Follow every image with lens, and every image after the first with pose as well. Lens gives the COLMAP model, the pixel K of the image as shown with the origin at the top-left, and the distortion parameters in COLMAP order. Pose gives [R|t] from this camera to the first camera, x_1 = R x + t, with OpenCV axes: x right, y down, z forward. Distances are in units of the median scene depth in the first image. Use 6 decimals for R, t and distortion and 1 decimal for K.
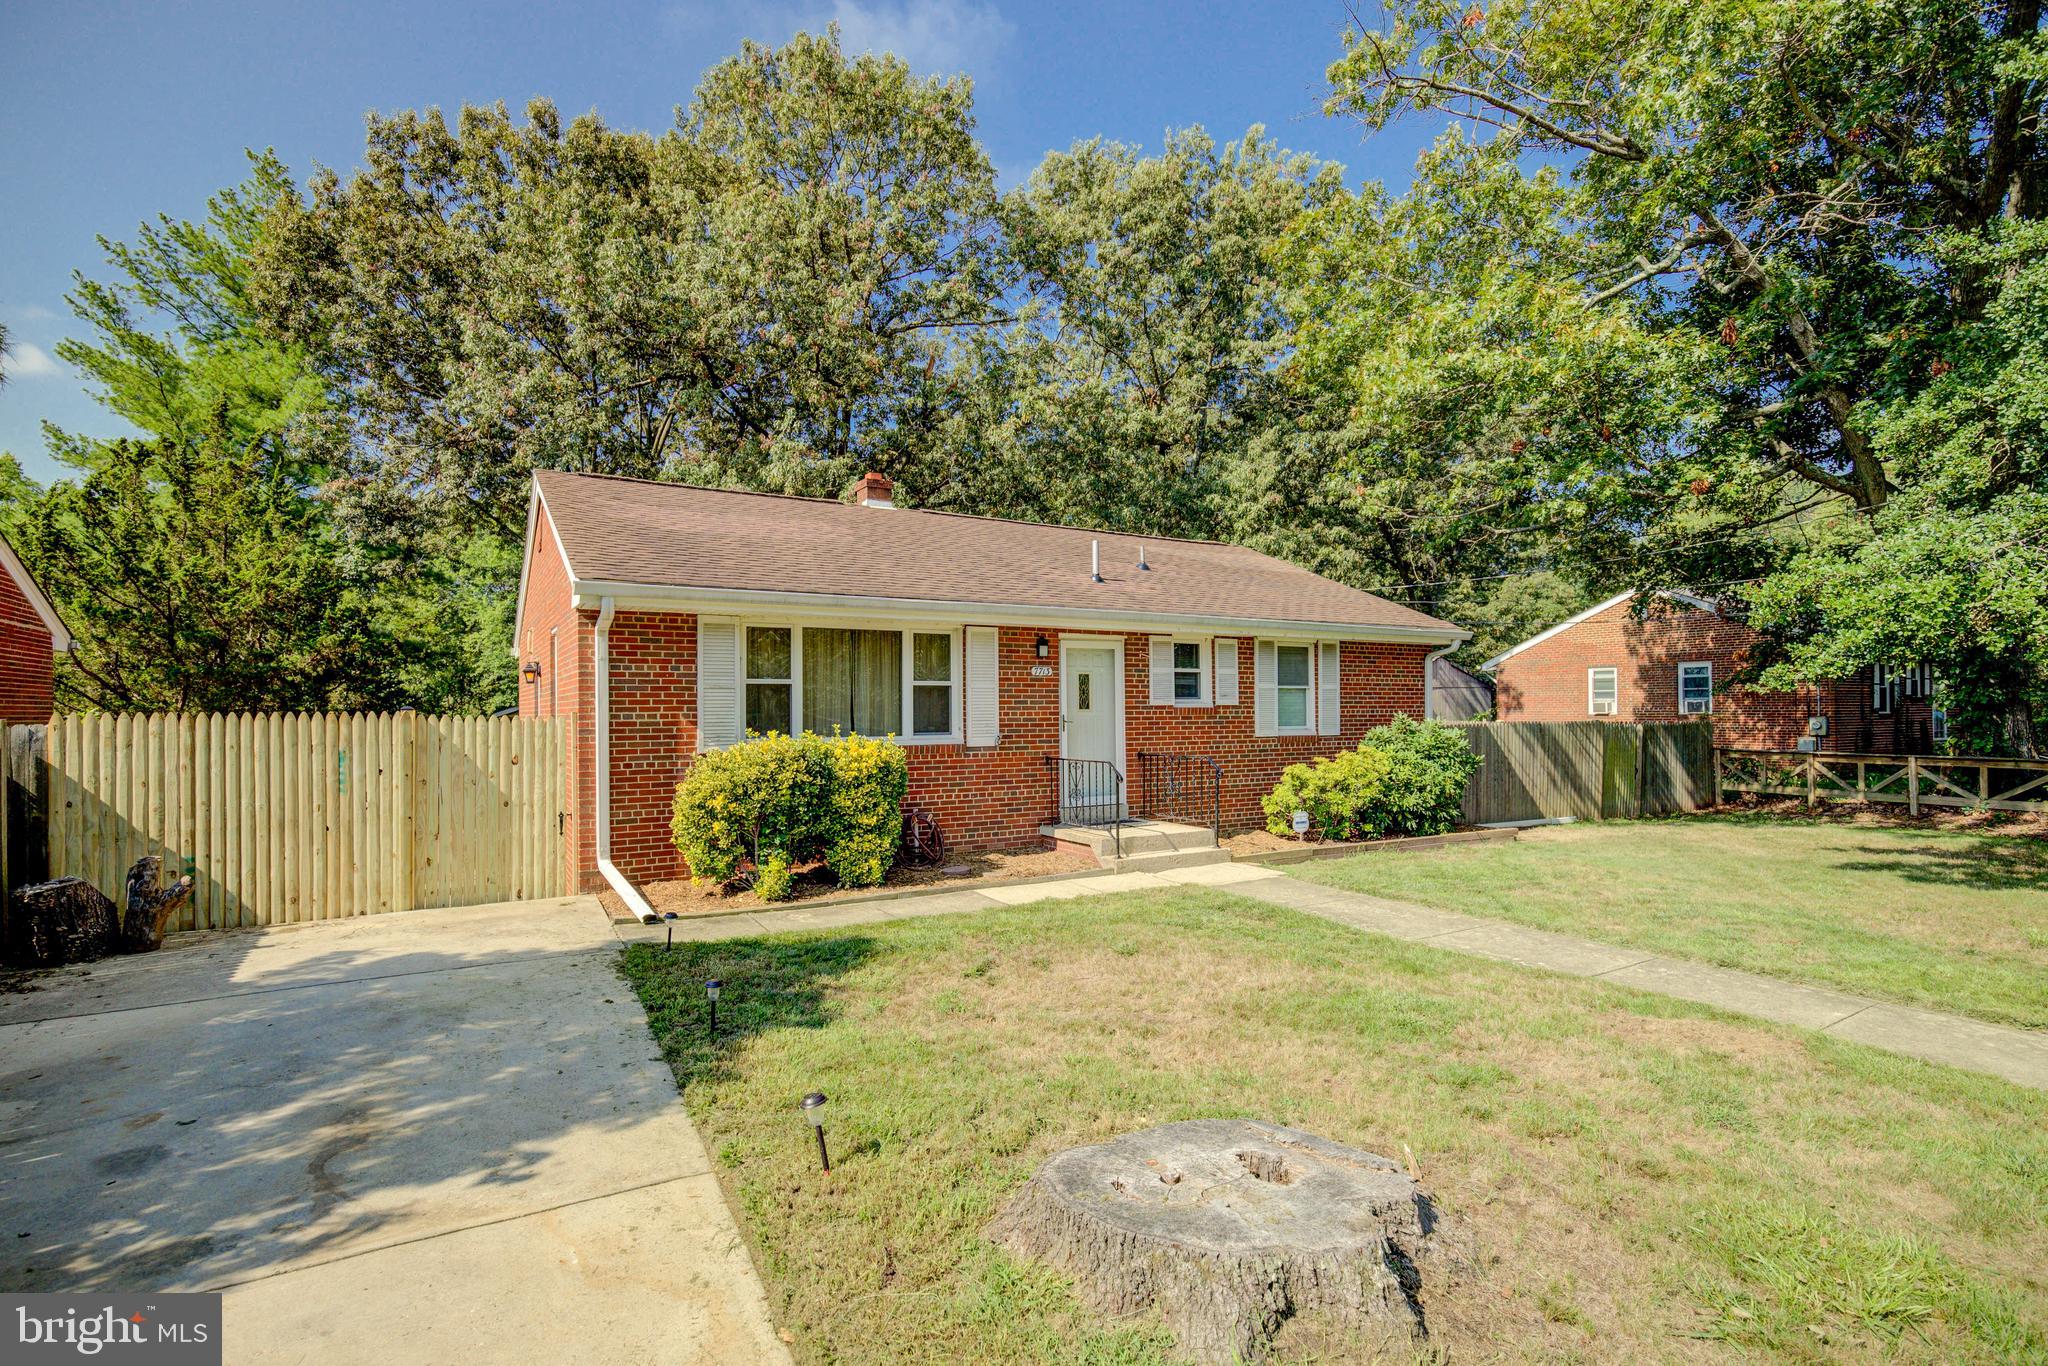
lens RADIAL K [[989.3, 0, 1029.2], [0, 989.3, 688.6], [0, 0, 1]] dist [0.006520, -0.000406]
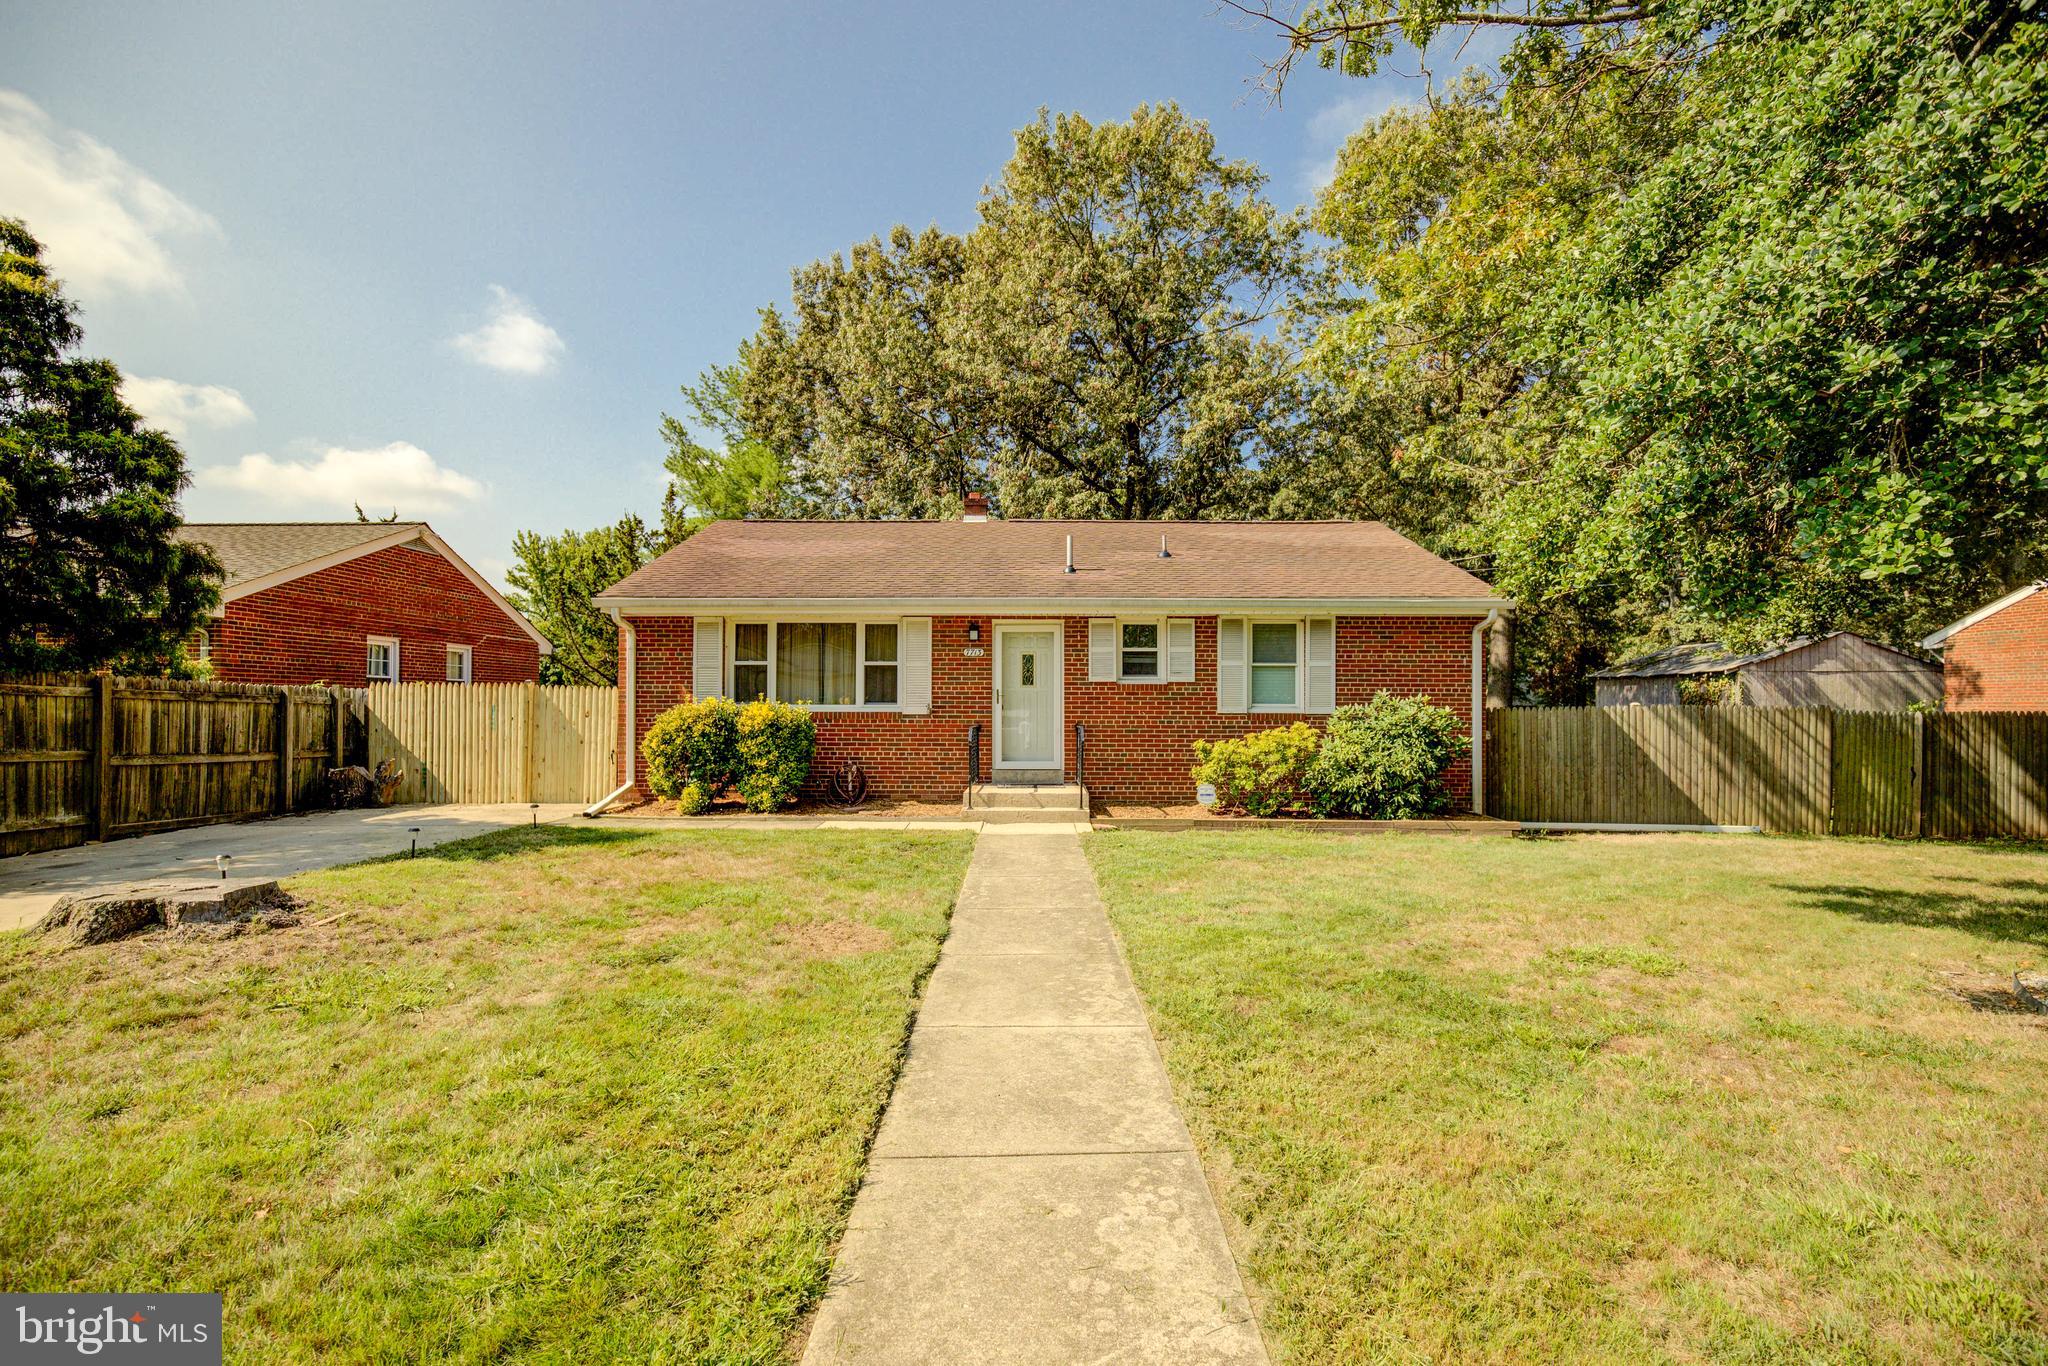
lens RADIAL K [[936.1, 0, 1025.2], [0, 936.1, 689.6], [0, 0, 1]] dist [-0.003678, -0.000274]
pose [[0.854580, 0.000670, -0.519319, 0.639279], [0.003753, 0.999965, 0.007466, 0.018489], [0.519306, -0.008329, 0.854548, 0.071851]]
